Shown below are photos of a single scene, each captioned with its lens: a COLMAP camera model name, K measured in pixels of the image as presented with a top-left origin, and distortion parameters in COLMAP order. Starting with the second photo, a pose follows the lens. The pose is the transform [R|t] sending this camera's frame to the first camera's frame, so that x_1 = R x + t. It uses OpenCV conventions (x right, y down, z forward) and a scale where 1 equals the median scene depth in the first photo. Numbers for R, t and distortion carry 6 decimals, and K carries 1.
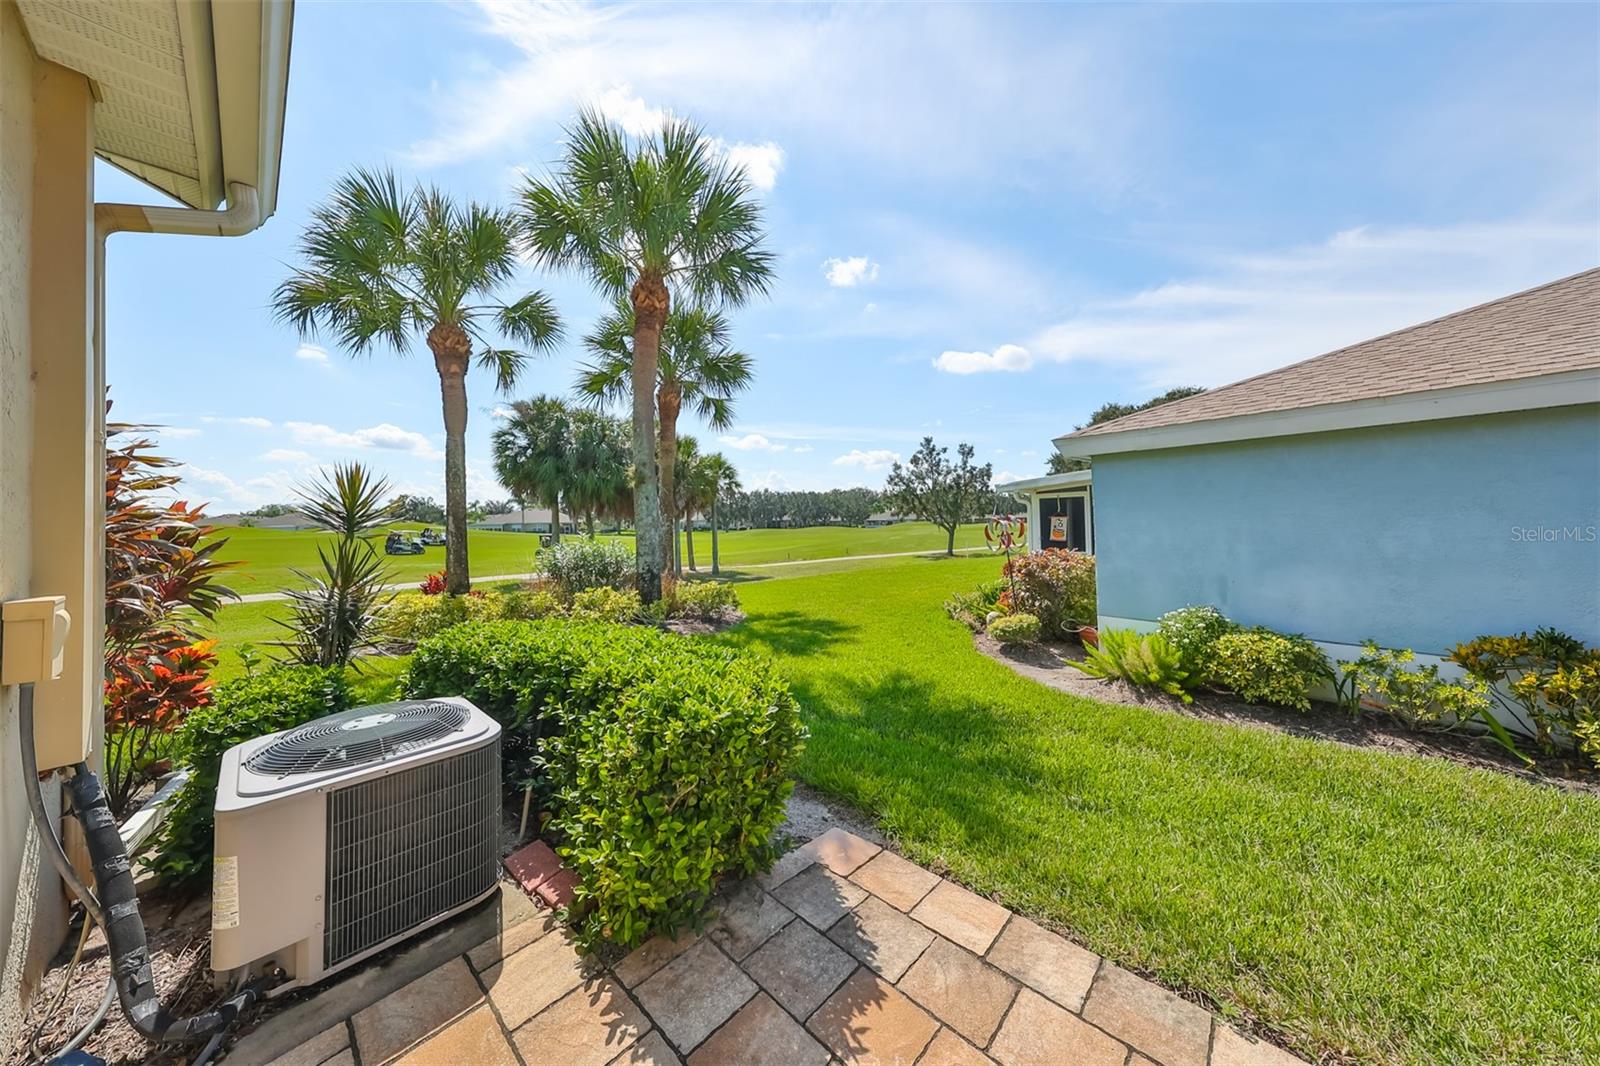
lens RADIAL K [[512.2, 0, 802.3], [0, 512.2, 523.1], [0, 0, 1]] dist [0.000199, -0.000020]
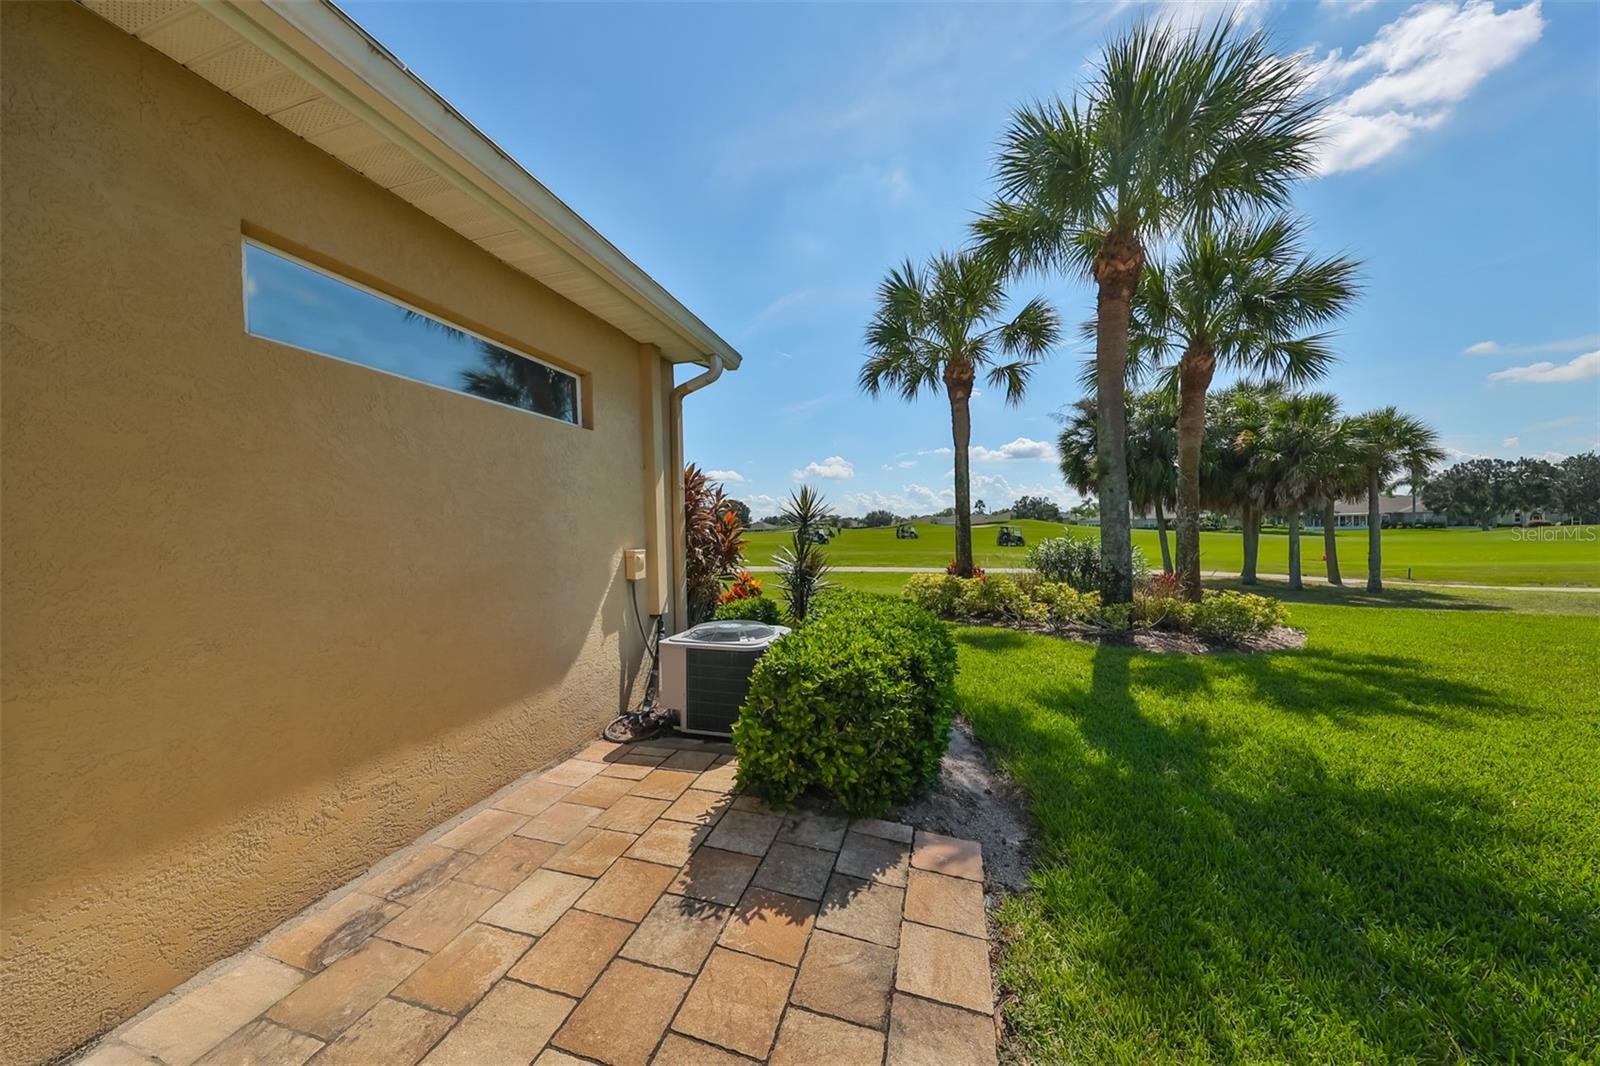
lens RADIAL K [[500.7, 0, 806.7], [0, 500.7, 551.9], [0, 0, 1]] dist [-0.001235, -0.000045]
pose [[0.449914, 0.047703, -0.891797, 0.248430], [0.010361, 0.998226, 0.058623, 0.002113], [0.893012, -0.035615, 0.448622, 0.115298]]
